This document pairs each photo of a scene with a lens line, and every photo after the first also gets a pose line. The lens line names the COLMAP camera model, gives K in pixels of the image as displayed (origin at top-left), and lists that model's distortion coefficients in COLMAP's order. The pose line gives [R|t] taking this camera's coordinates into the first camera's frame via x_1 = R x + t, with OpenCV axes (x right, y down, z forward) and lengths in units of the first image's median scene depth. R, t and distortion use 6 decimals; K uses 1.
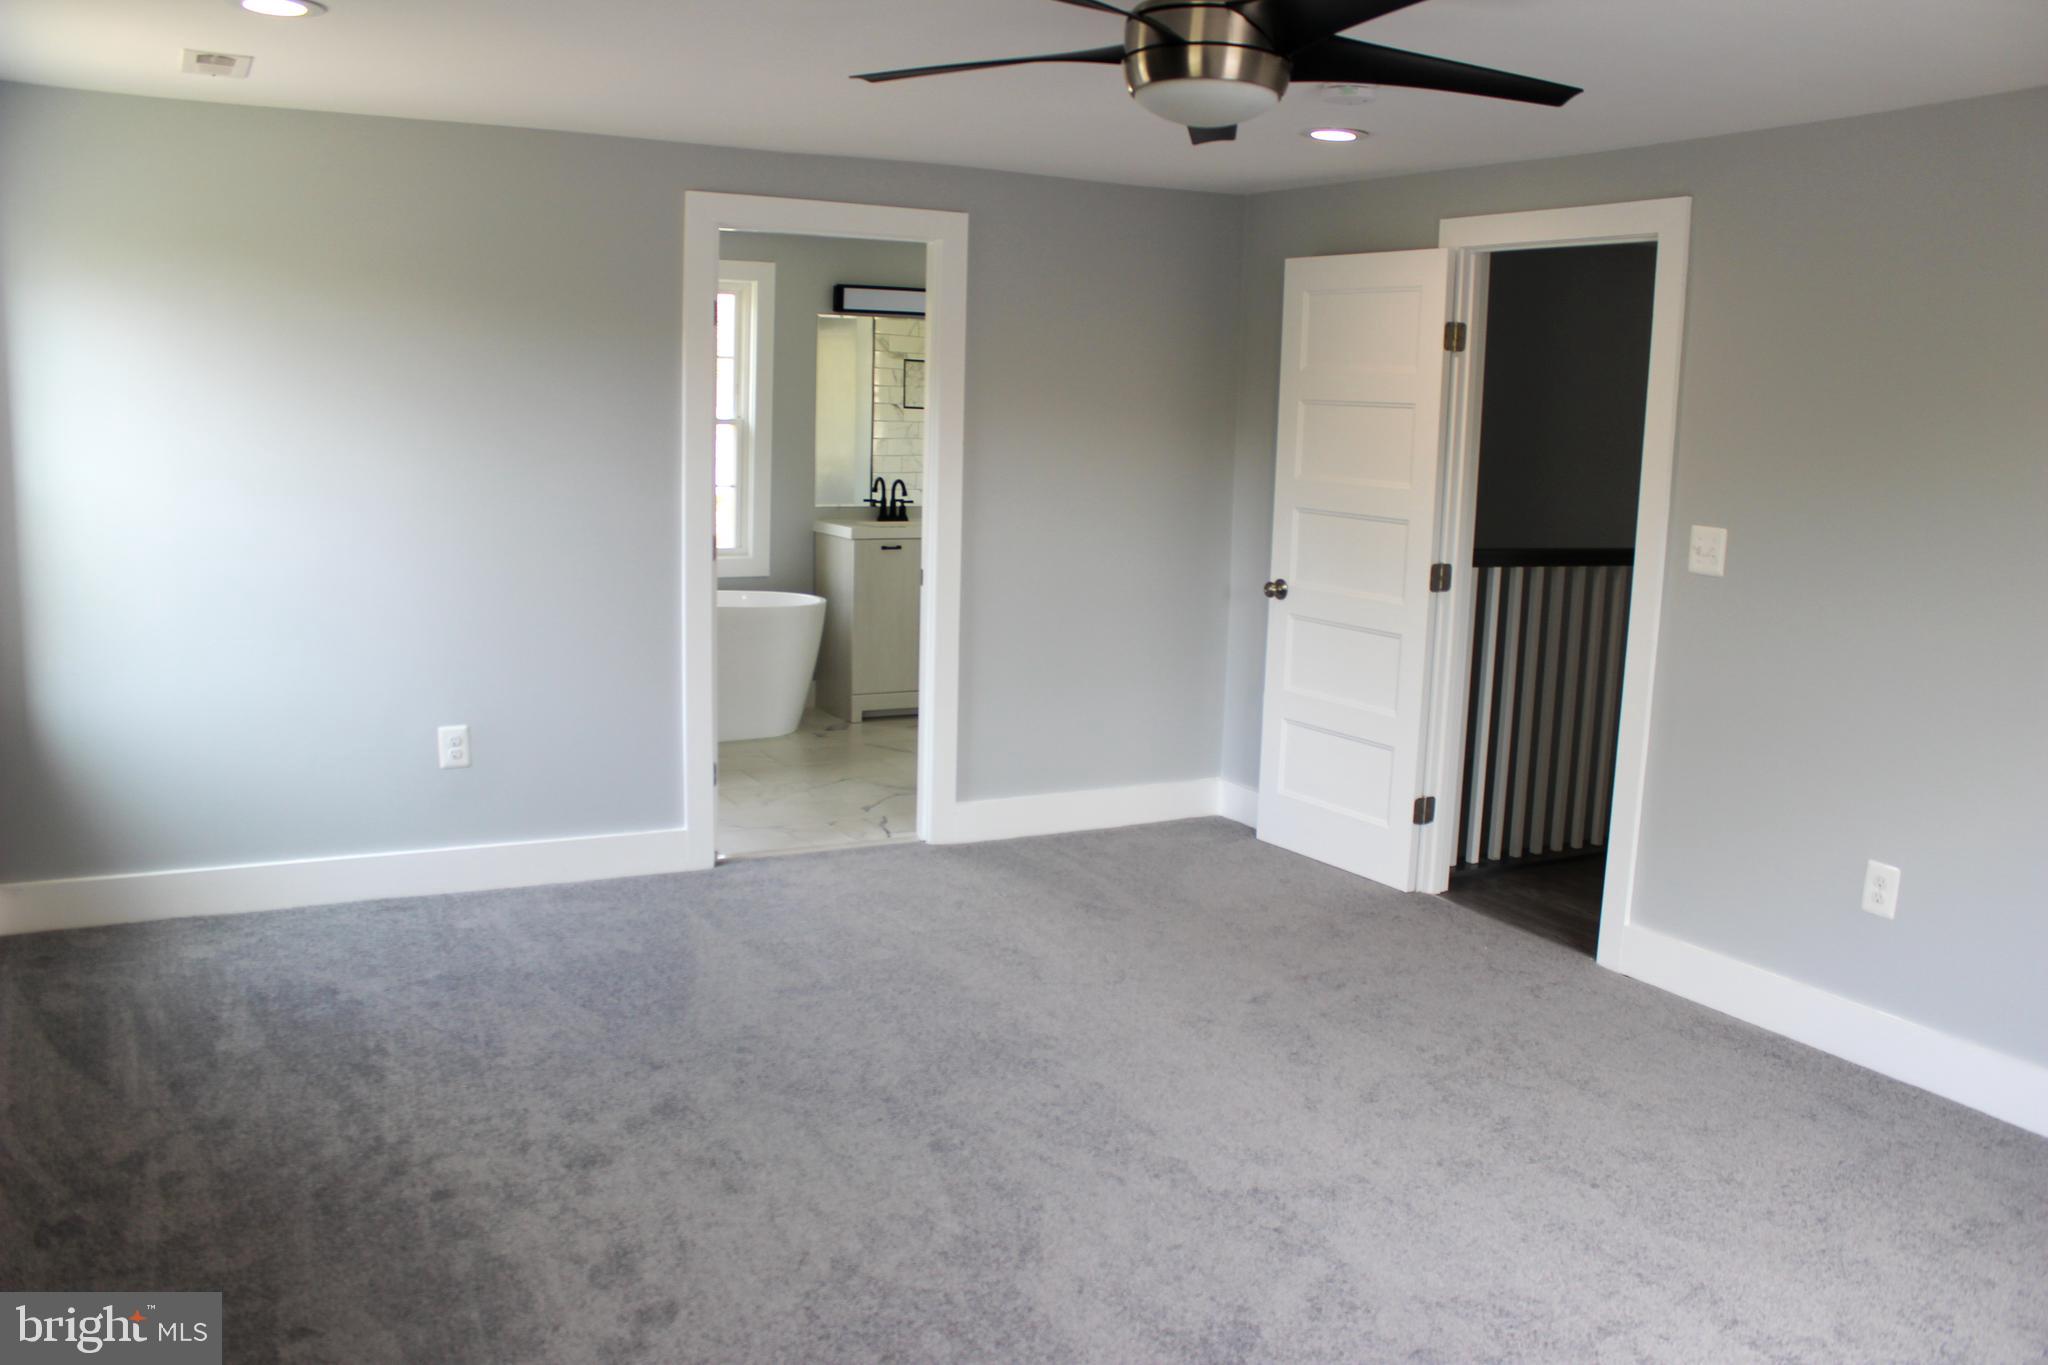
lens RADIAL K [[1712.0, 0, 999.0], [0, 1712.0, 681.1], [0, 0, 1]] dist [-0.160739, 0.153726]
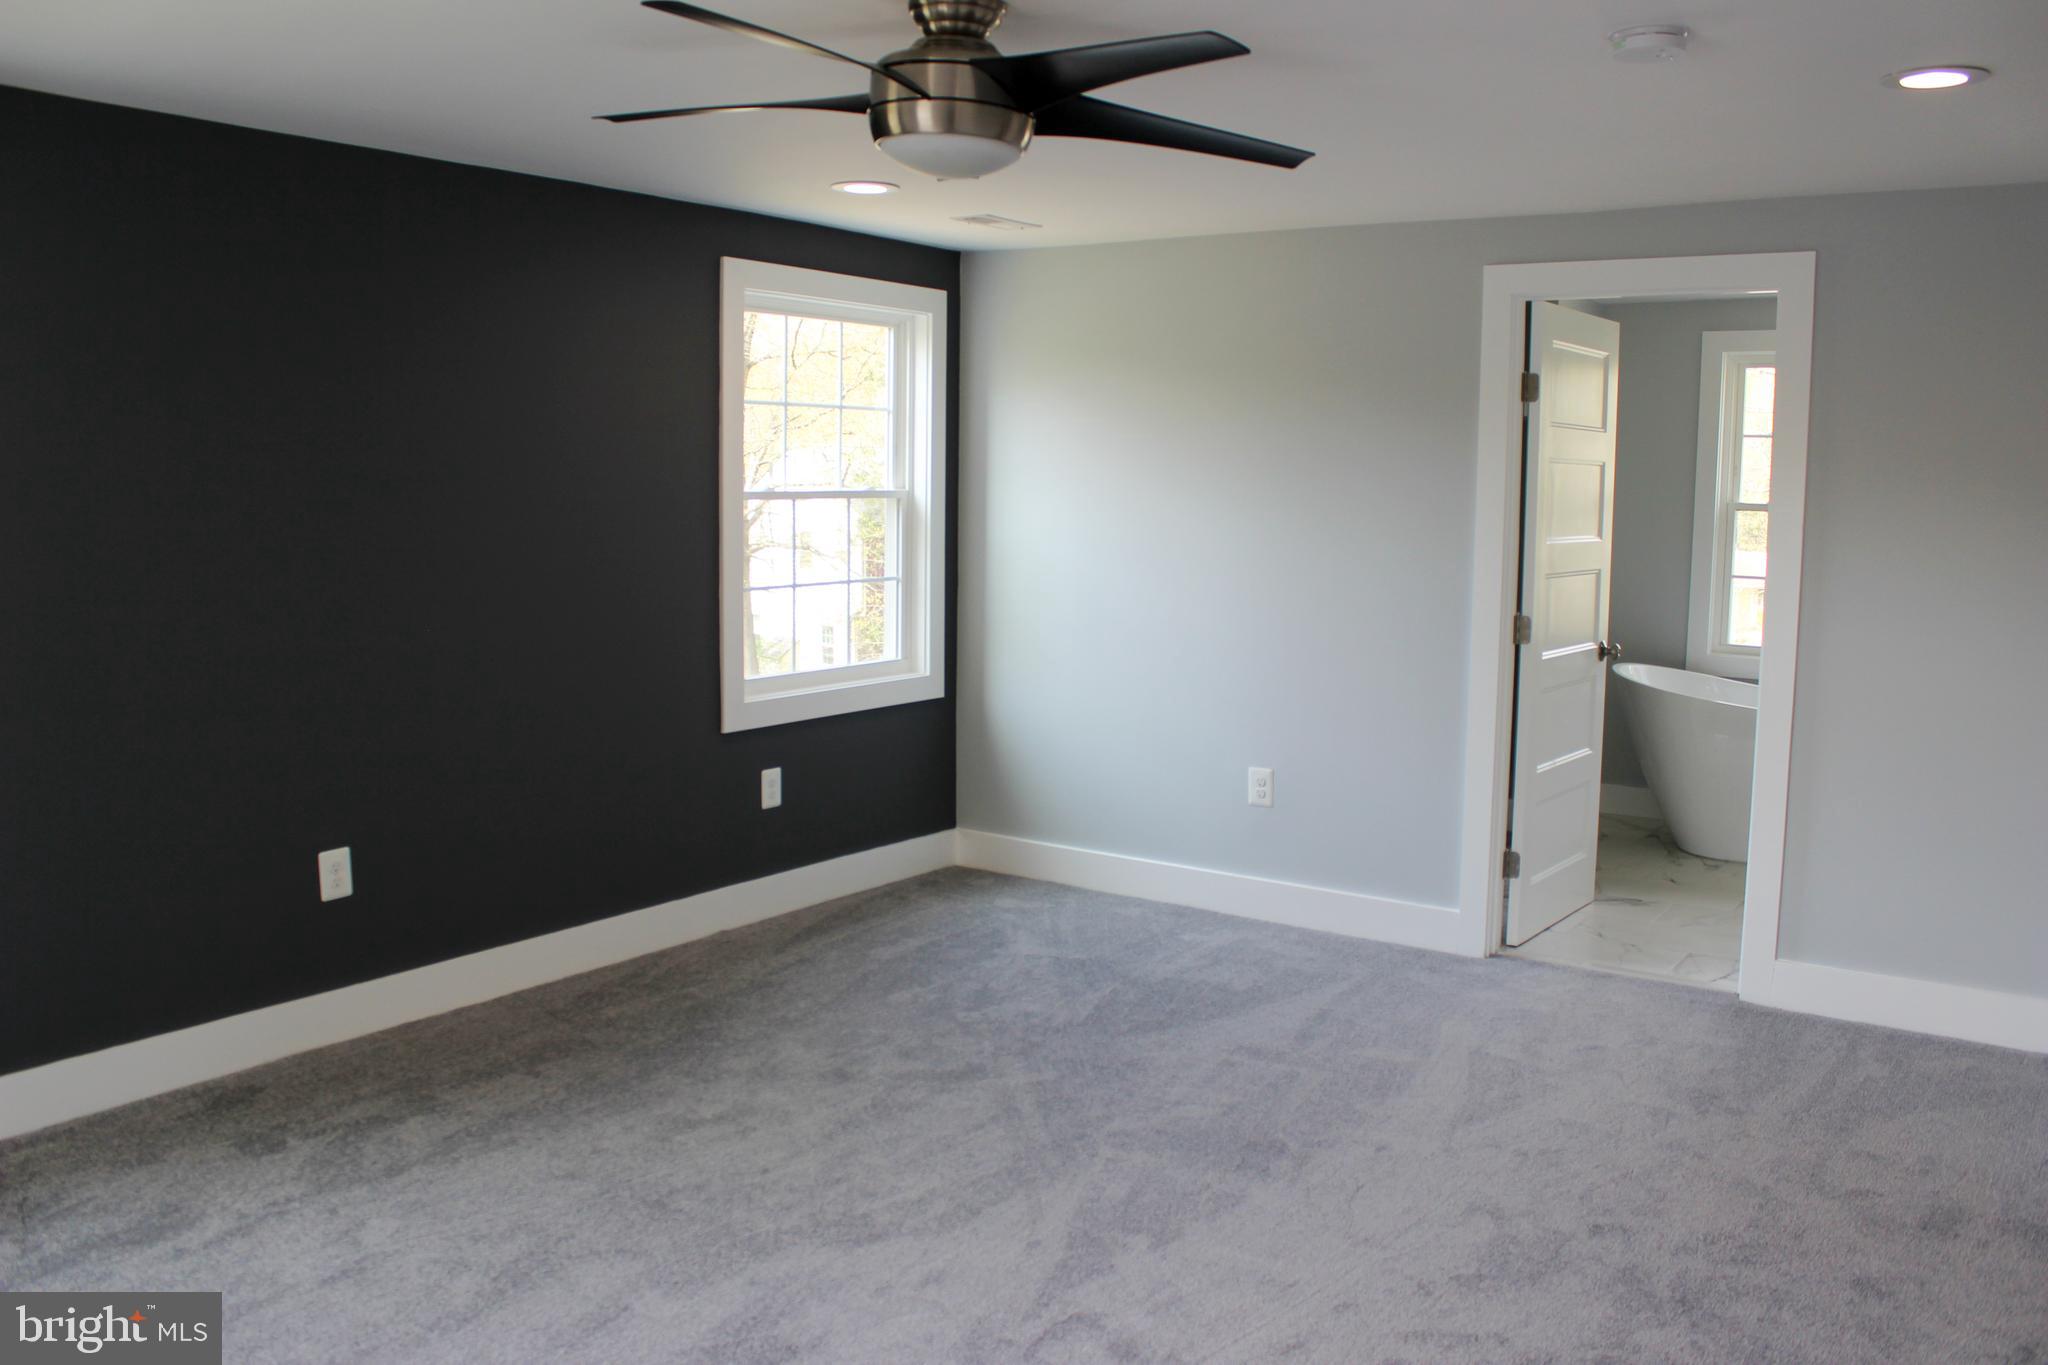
lens RADIAL K [[1702.6, 0, 1002.5], [0, 1702.6, 680.1], [0, 0, 1]] dist [-0.161358, 0.152479]
pose [[0.448218, 0.084830, -0.889890, 0.641862], [-0.140681, 0.989776, 0.023494, -0.035677], [0.882785, 0.114661, 0.455569, 0.366921]]
